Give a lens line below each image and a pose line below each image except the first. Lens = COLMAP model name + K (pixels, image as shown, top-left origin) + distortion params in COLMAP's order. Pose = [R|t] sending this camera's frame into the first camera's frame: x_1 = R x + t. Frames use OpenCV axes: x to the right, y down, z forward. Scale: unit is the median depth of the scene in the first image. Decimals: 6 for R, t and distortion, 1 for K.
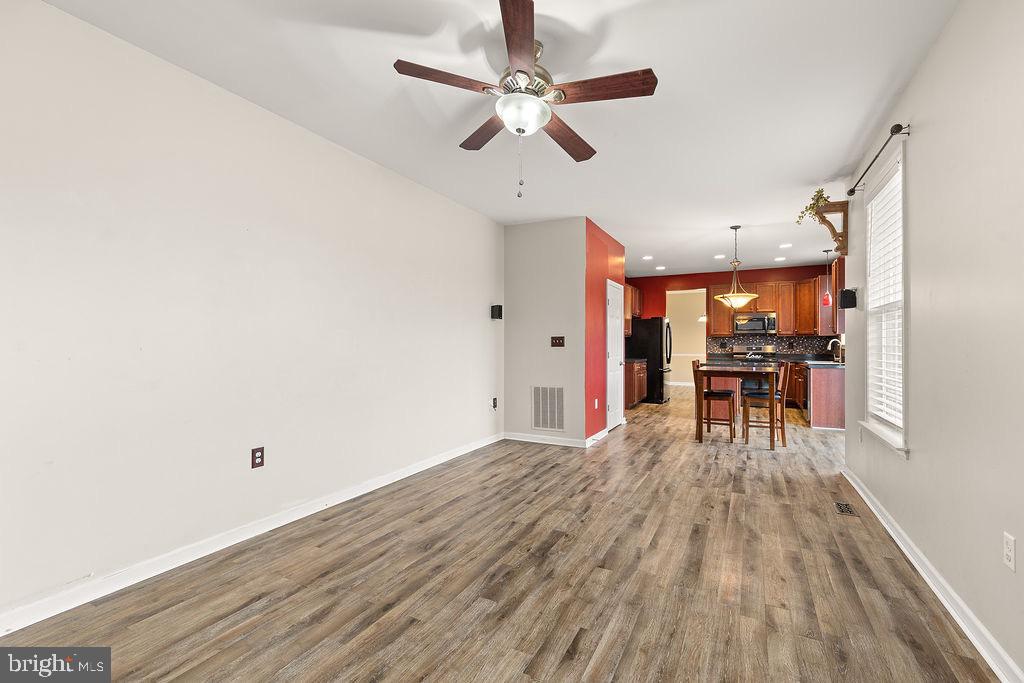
lens RADIAL K [[468.5, 0, 511.3], [0, 468.5, 345.5], [0, 0, 1]] dist [-0.000270, -0.000090]
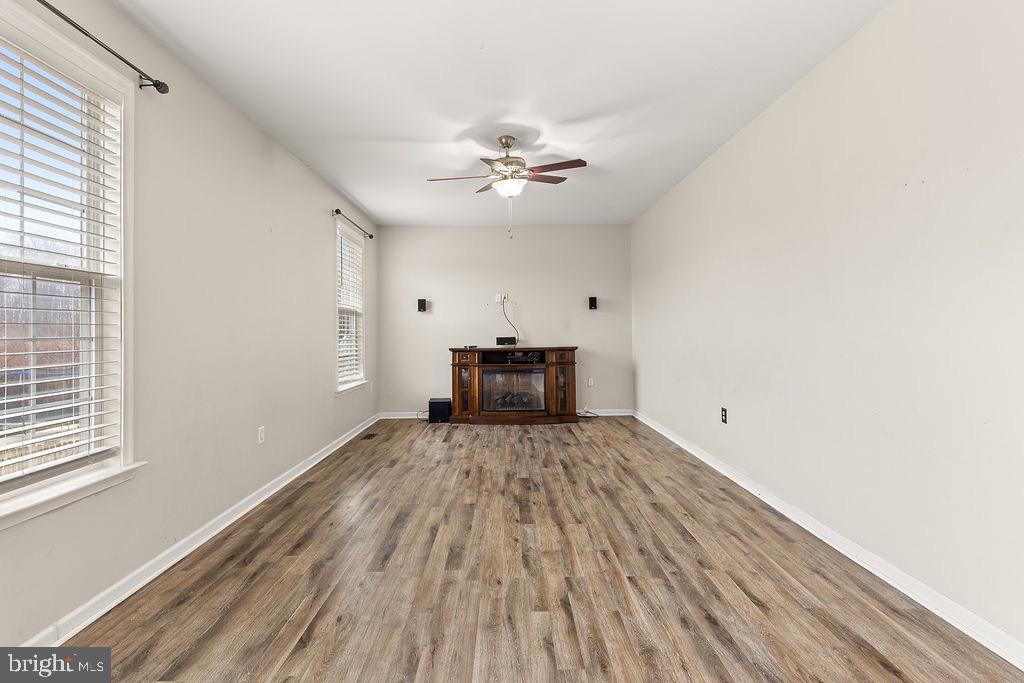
lens RADIAL K [[468.5, 0, 511.0], [0, 468.5, 332.9], [0, 0, 1]] dist [-0.000270, -0.000090]
pose [[-0.886590, 0.011088, -0.462423, 0.553123], [0.007205, 0.999922, 0.010162, -0.009523], [0.462500, 0.005678, -0.886601, 1.759080]]
